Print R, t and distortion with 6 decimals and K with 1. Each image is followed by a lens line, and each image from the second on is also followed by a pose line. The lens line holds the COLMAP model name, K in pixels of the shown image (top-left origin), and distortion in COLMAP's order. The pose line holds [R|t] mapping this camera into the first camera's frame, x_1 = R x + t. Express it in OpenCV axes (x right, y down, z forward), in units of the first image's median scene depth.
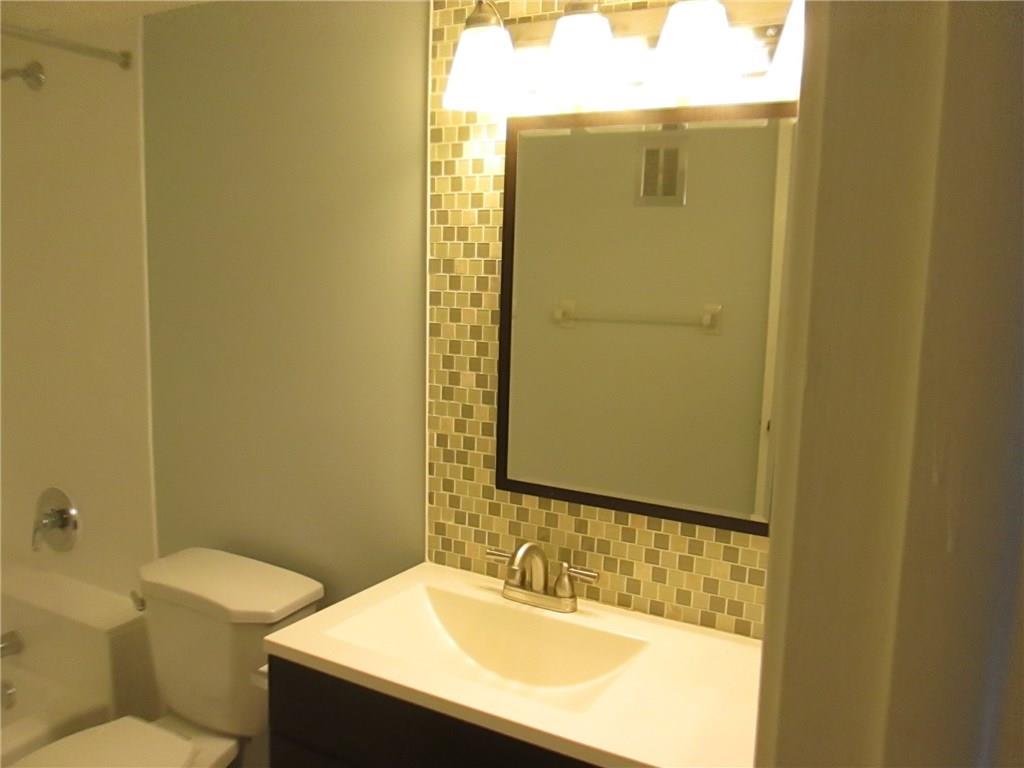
lens RADIAL K [[829.0, 0, 512.4], [0, 829.0, 388.5], [0, 0, 1]] dist [-0.047374, 0.012206]
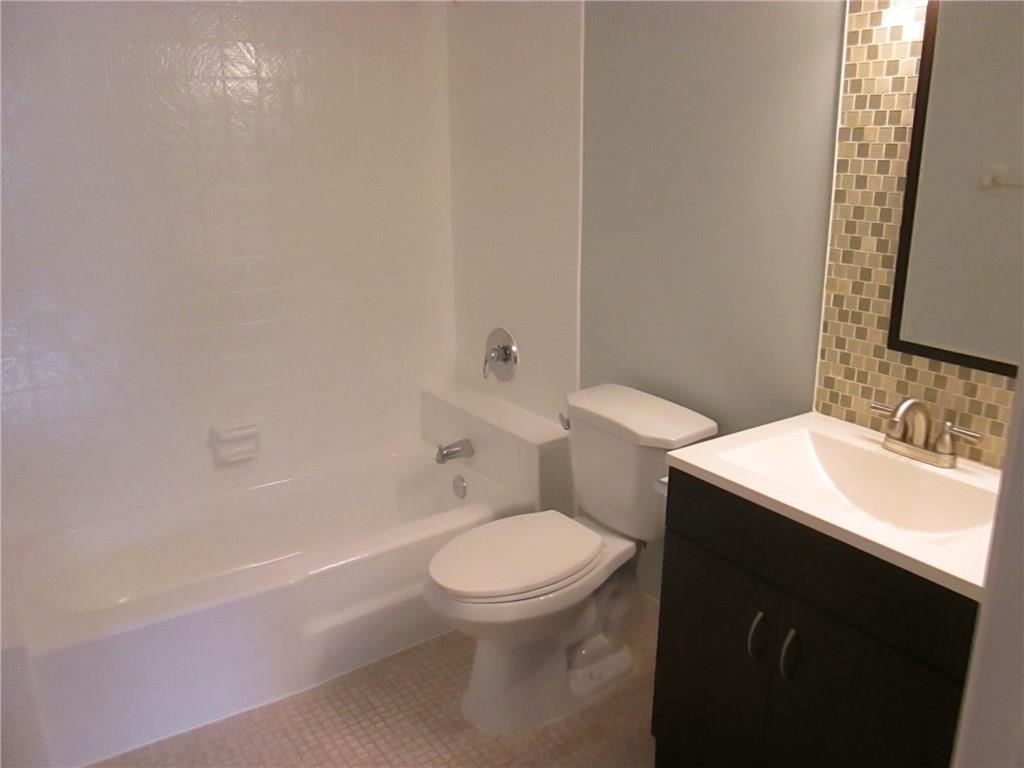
lens RADIAL K [[829.0, 0, 503.4], [0, 829.0, 387.9], [0, 0, 1]] dist [-0.047374, 0.012206]
pose [[0.883809, 0.100399, -0.456949, 0.031414], [-0.027661, 0.986207, 0.163186, 0.012270], [0.467030, -0.131586, 0.874396, -0.157544]]
